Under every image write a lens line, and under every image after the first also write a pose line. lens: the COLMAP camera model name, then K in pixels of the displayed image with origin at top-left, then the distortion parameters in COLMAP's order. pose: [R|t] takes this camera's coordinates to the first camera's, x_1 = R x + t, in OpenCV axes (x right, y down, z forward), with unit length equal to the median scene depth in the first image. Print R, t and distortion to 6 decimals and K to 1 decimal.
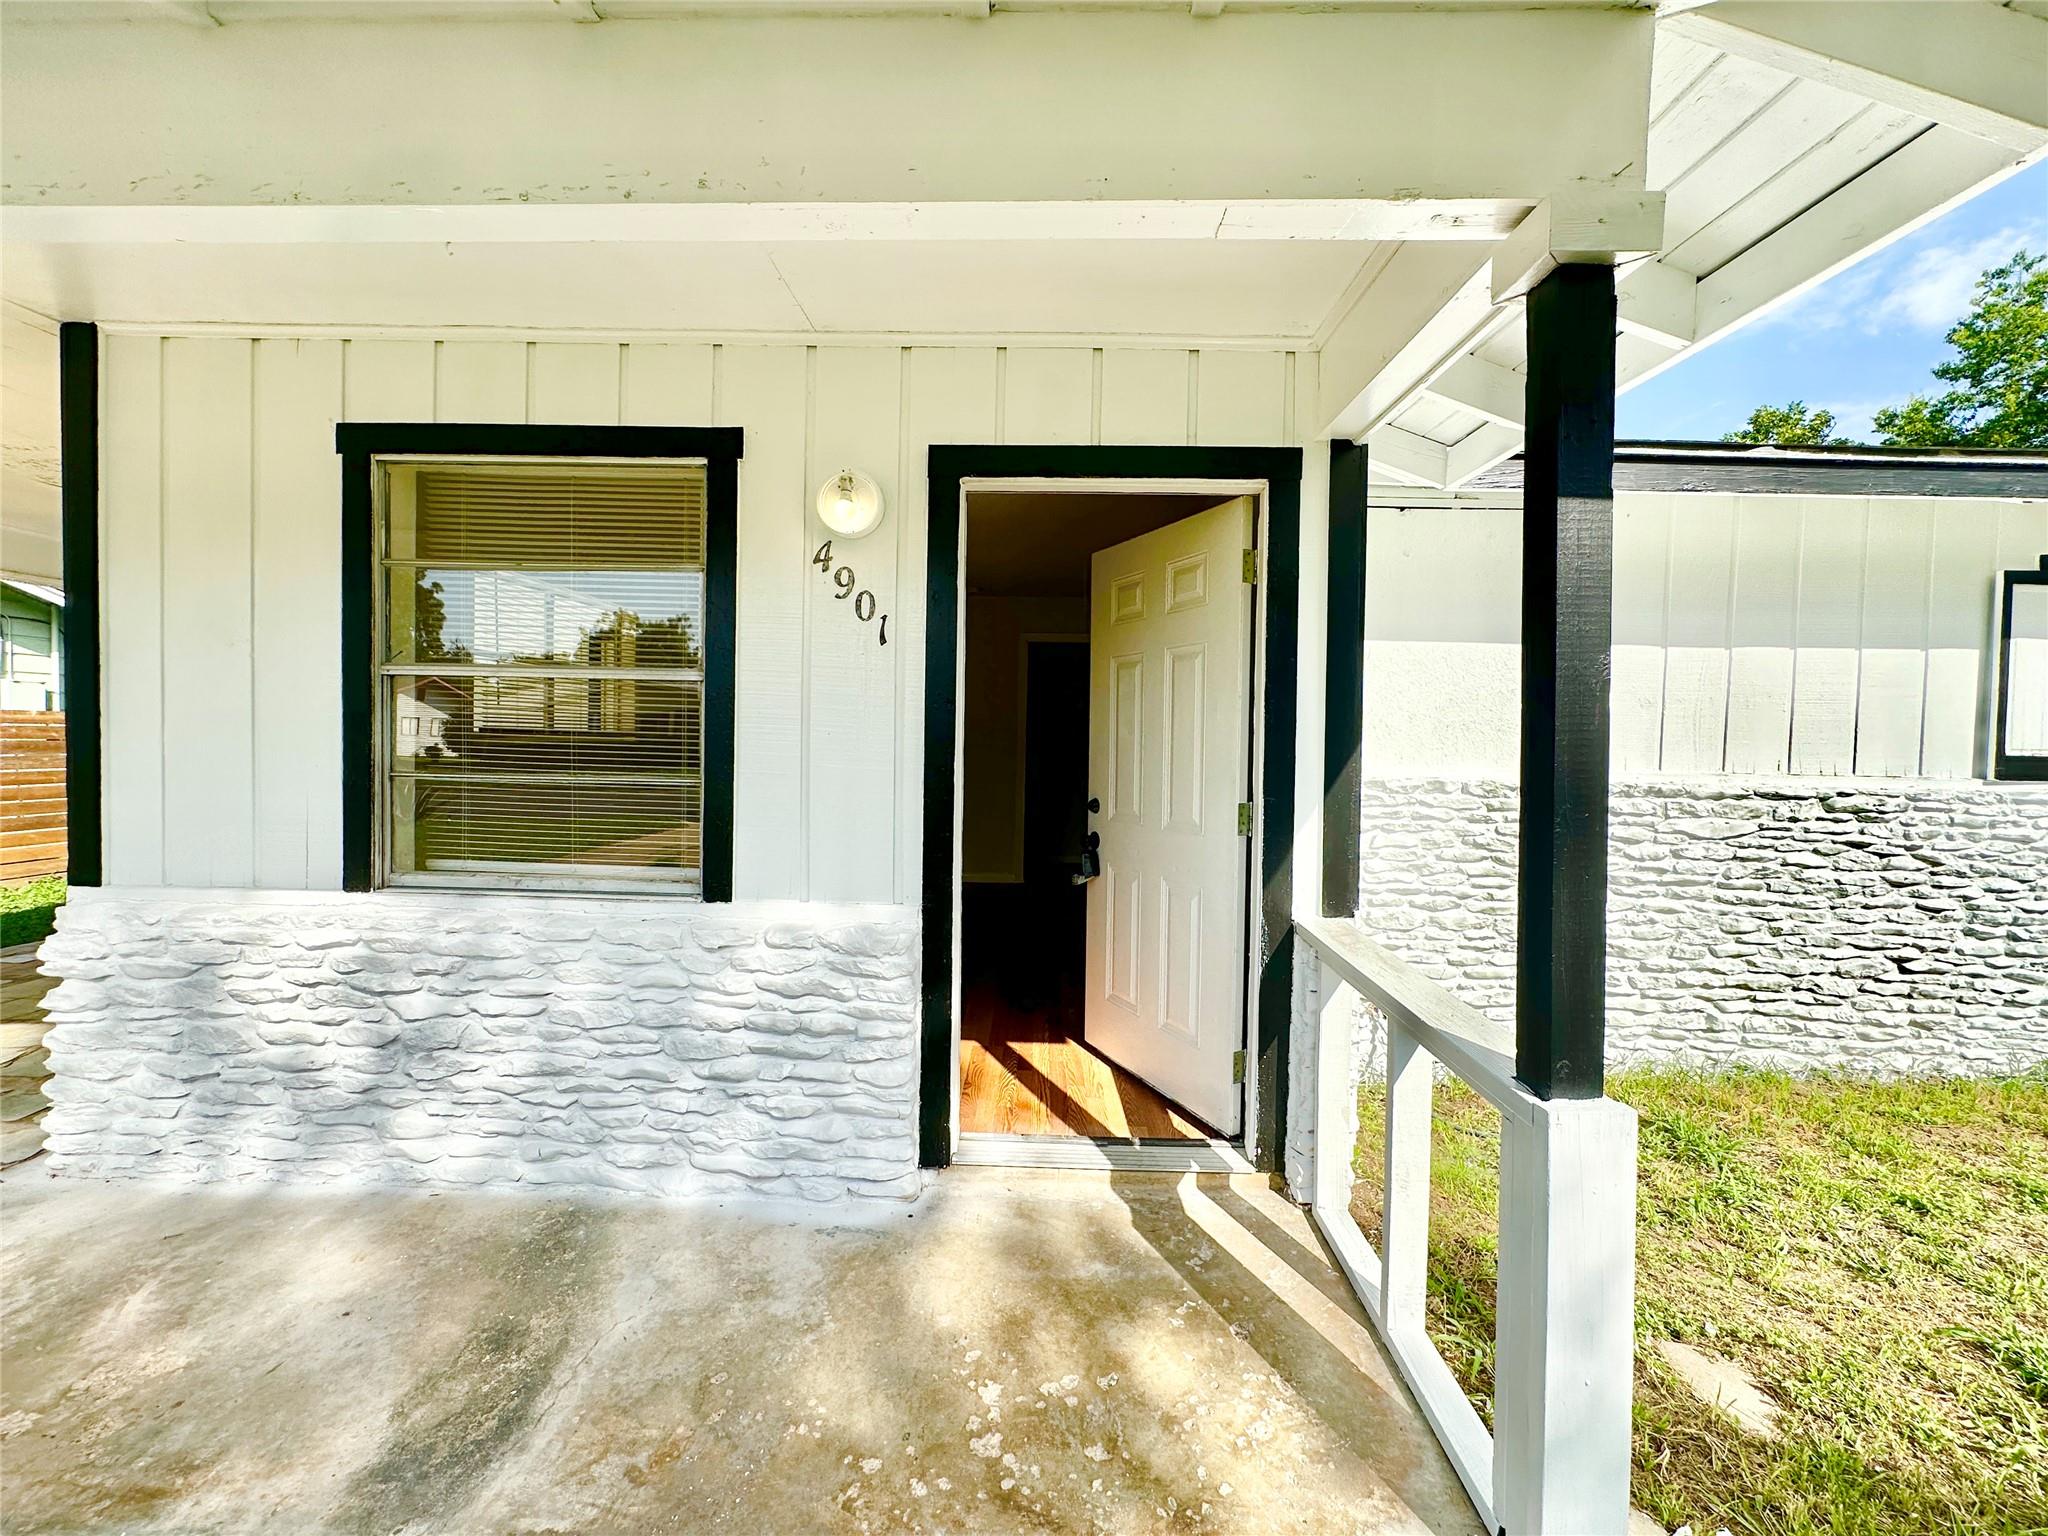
lens RADIAL K [[814.0, 0, 1024.0], [0, 814.0, 768.0], [0, 0, 1]] dist [0.001115, 0.000102]
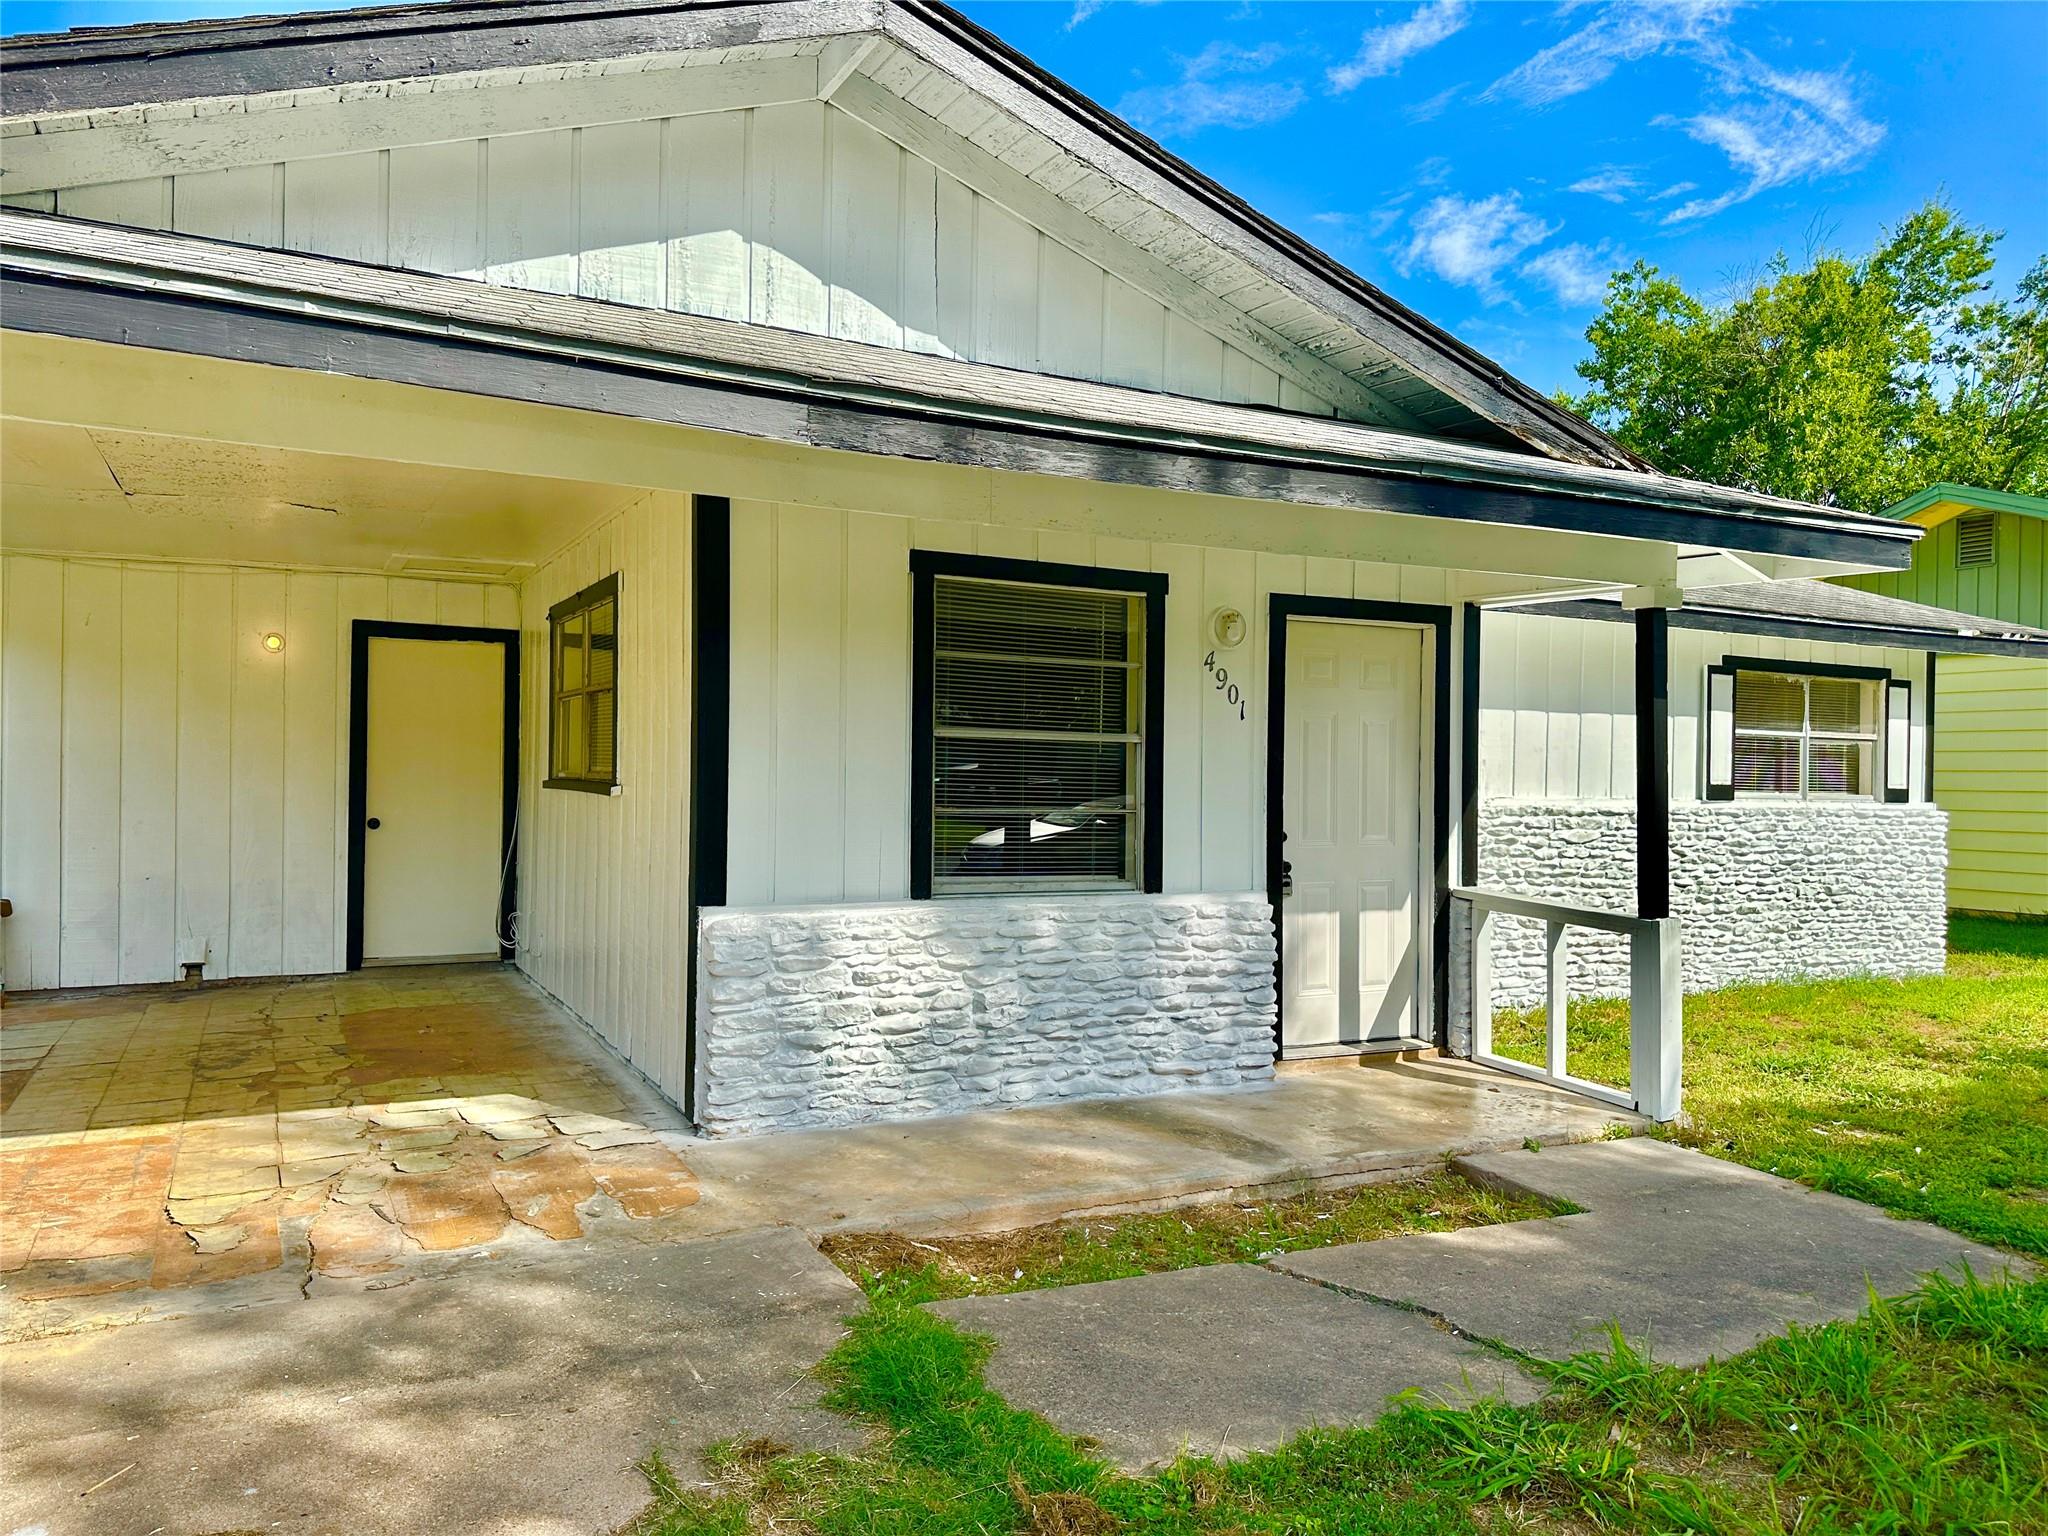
lens RADIAL K [[1416.1, 0, 1024.5], [0, 1416.1, 786.7], [0, 0, 1]] dist [0.125723, -0.213541]
pose [[0.881372, -0.009907, 0.472319, -1.240202], [0.017725, 0.999770, -0.012105, -0.000805], [-0.472090, 0.019040, 0.881345, -0.797132]]
